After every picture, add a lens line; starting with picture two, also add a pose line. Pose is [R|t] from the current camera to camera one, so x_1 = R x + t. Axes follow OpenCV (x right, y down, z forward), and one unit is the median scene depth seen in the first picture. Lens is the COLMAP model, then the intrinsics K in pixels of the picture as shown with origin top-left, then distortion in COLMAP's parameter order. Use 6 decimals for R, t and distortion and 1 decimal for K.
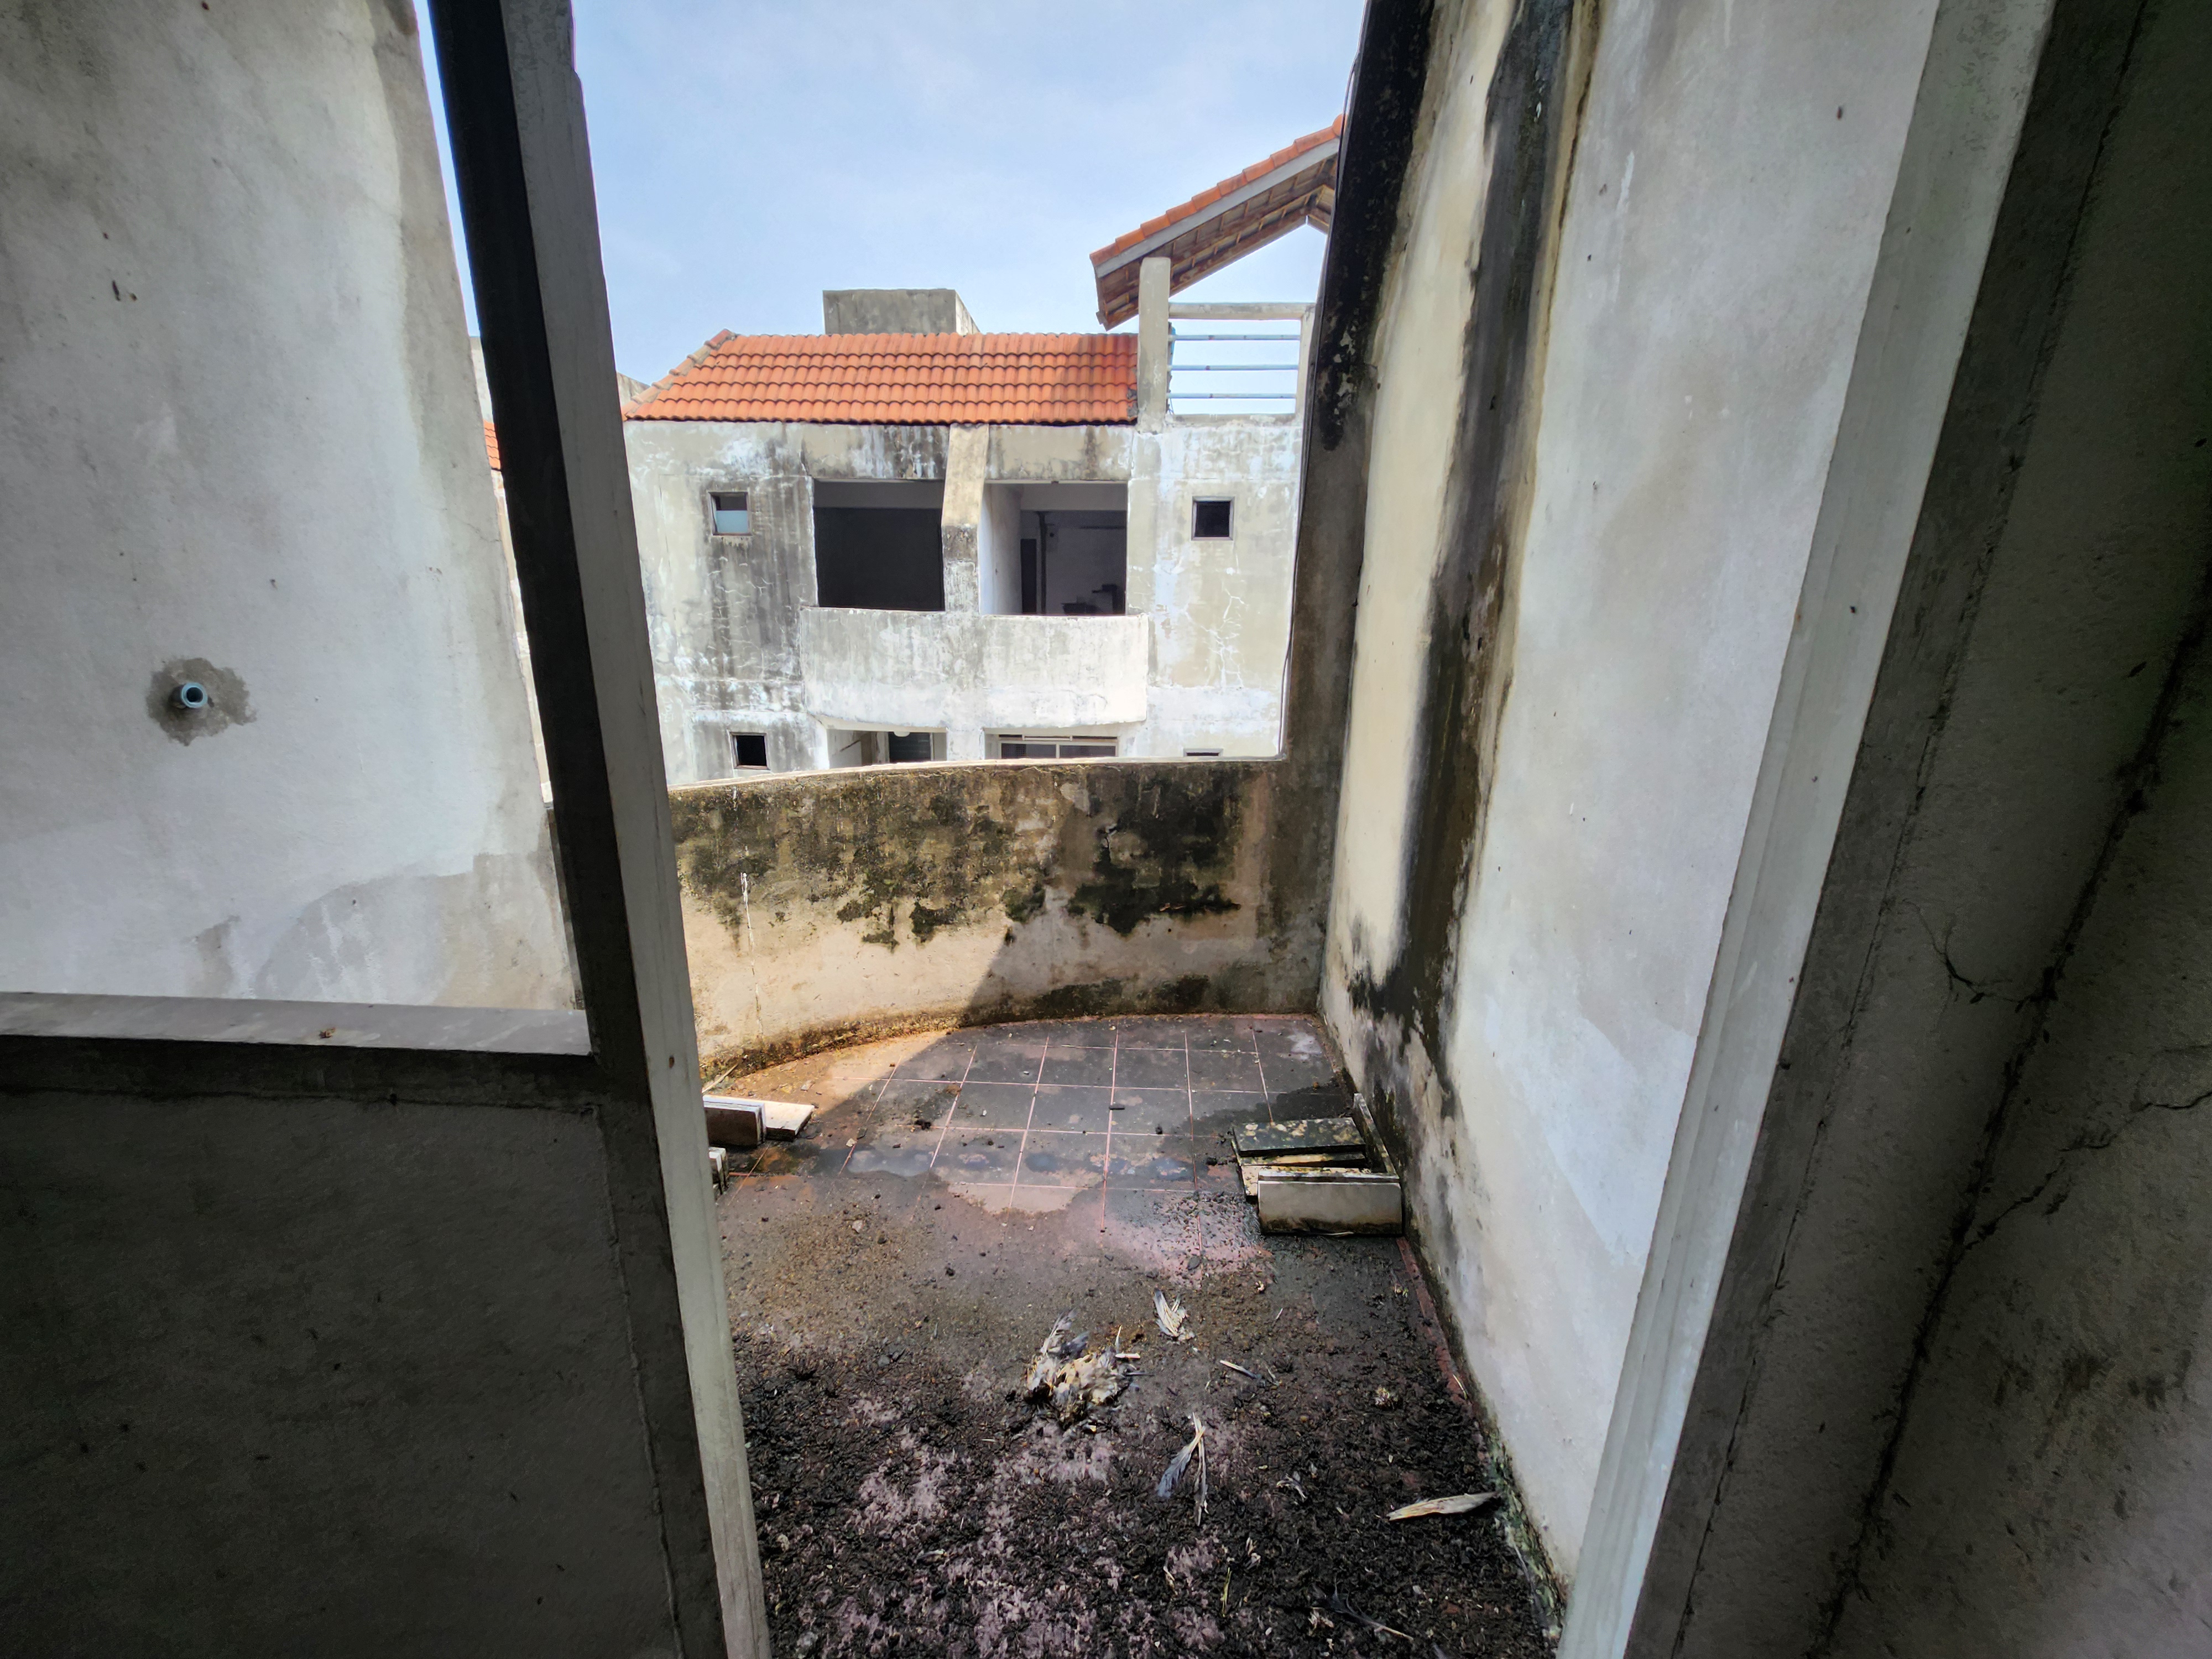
lens RADIAL K [[882.2, 0, 1105.8], [0, 882.2, 843.5], [0, 0, 1]] dist [-0.001340, -0.000790]
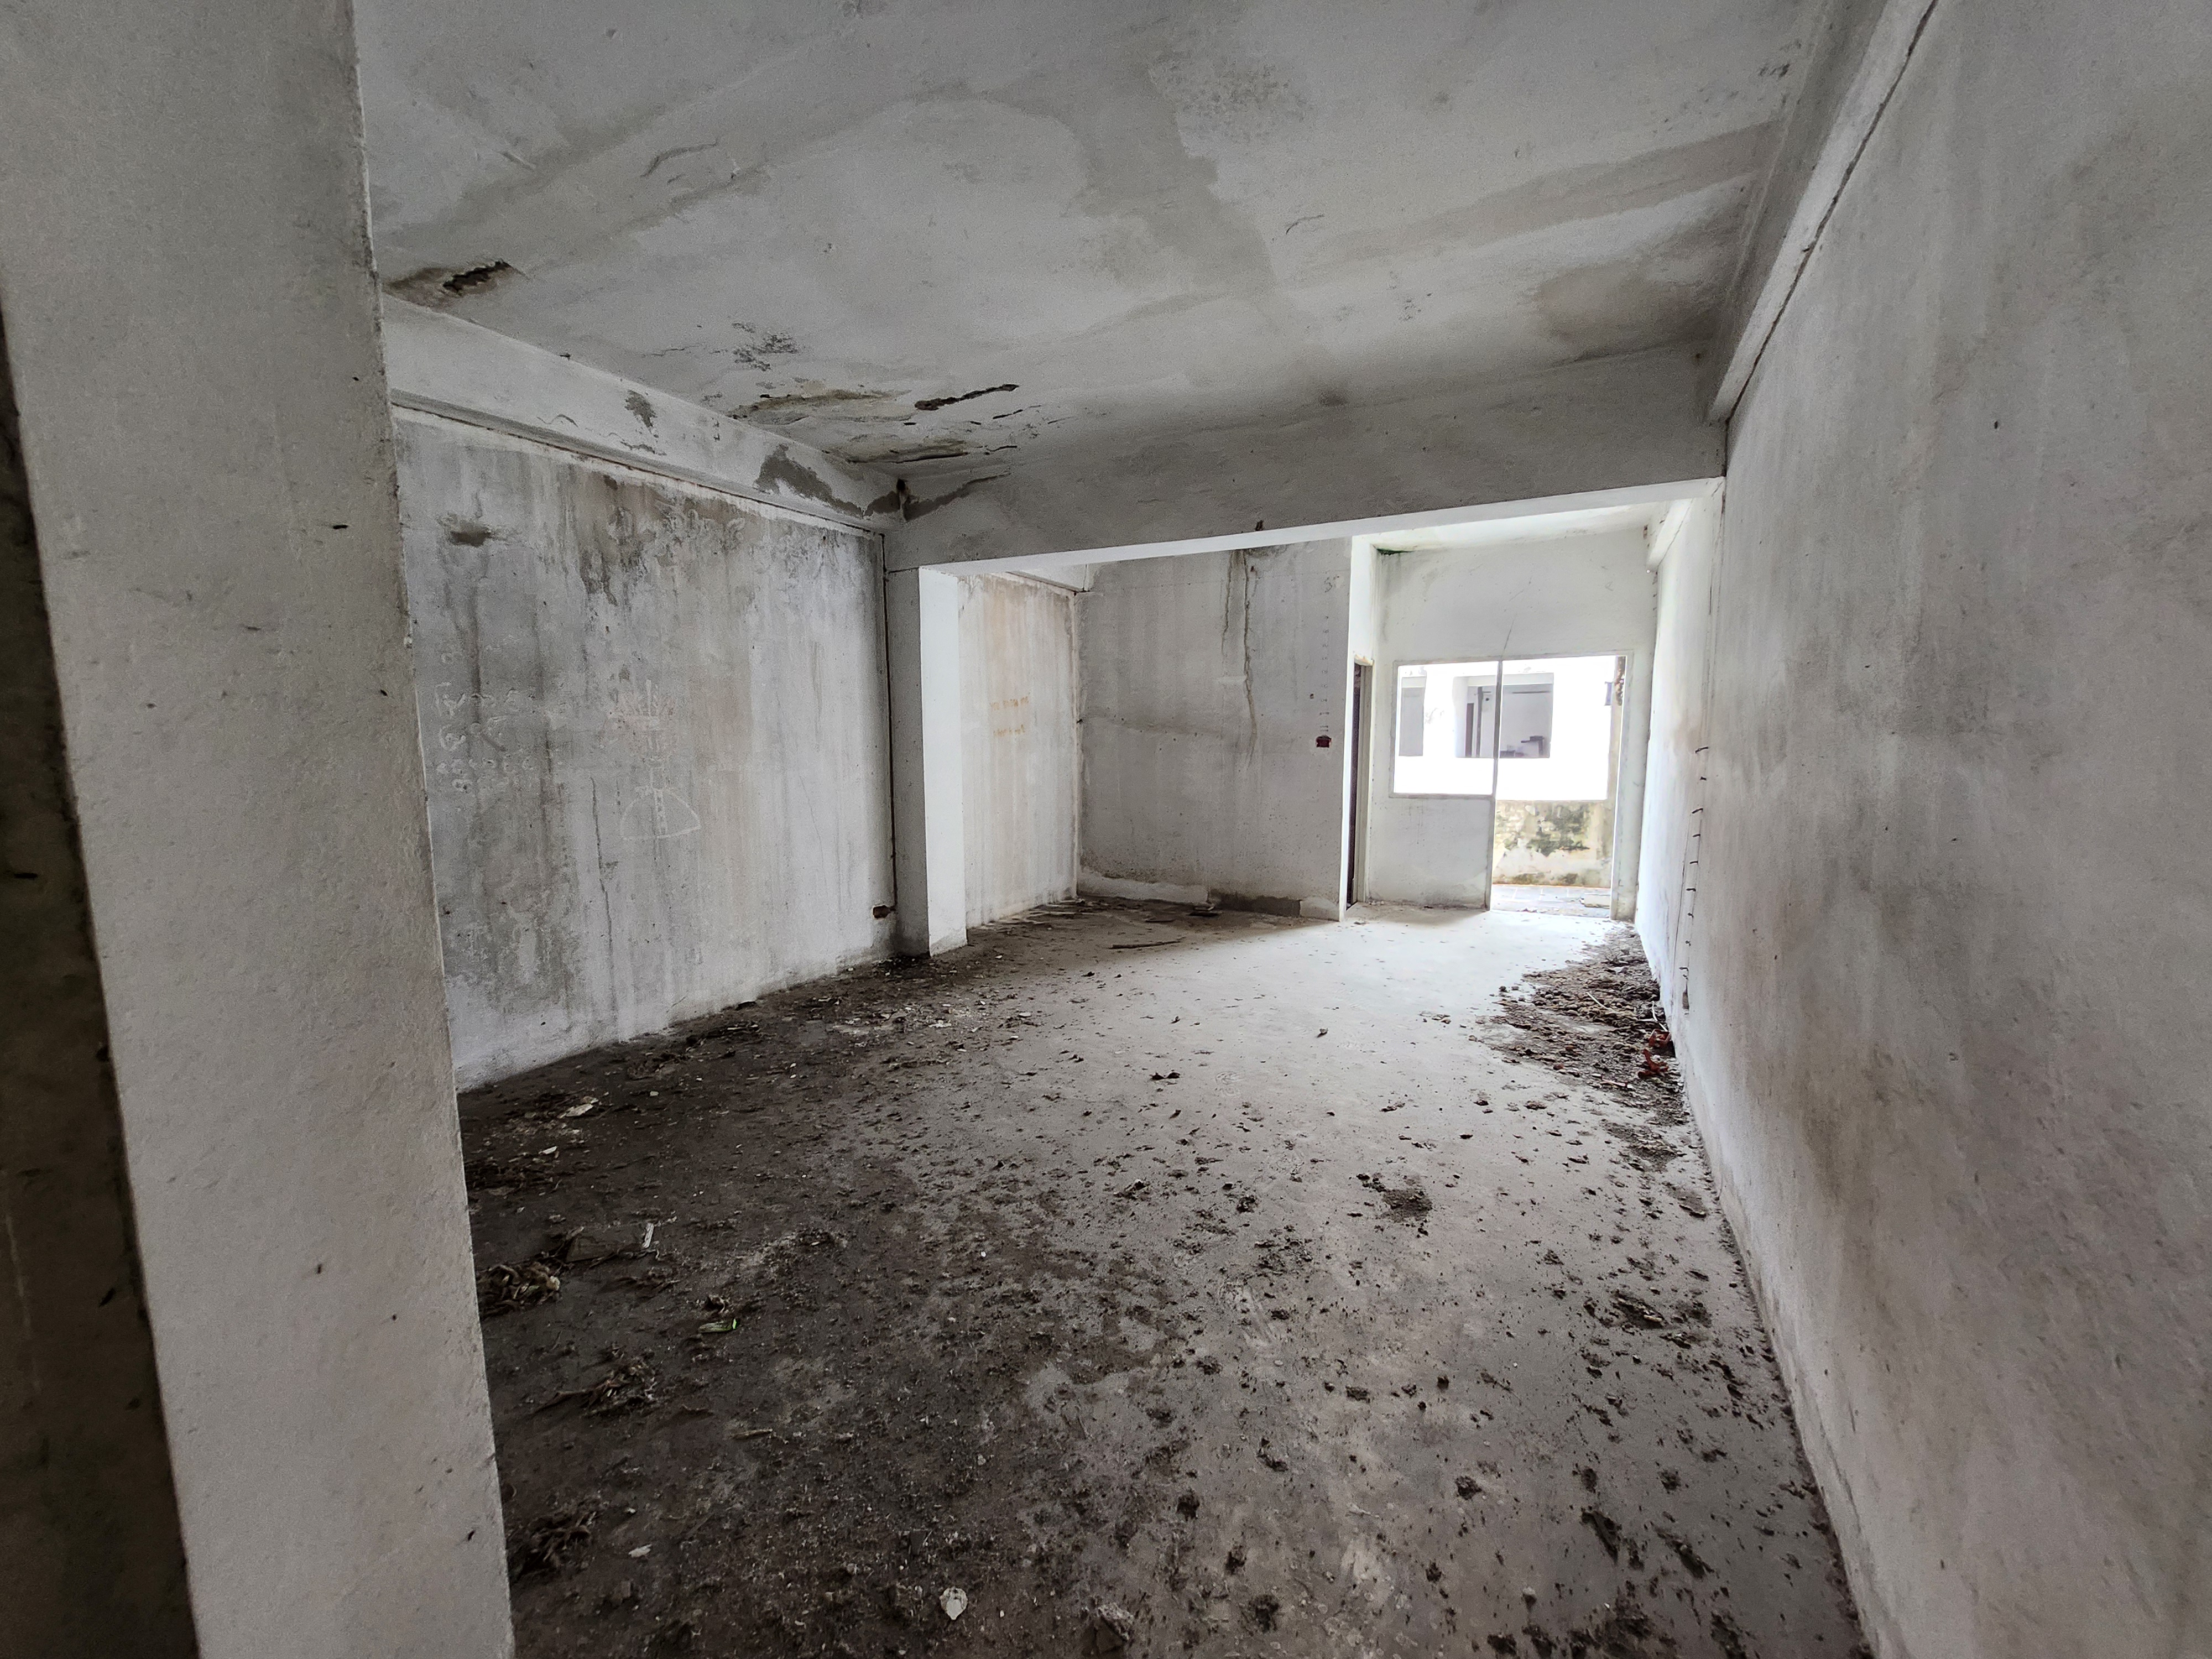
lens RADIAL K [[882.2, 0, 1092.2], [0, 882.2, 838.6], [0, 0, 1]] dist [-0.001340, -0.000790]
pose [[0.897082, 0.029402, -0.440885, -0.044937], [-0.103199, 0.984130, -0.144351, 0.648277], [0.429645, 0.174994, 0.885880, -2.397209]]
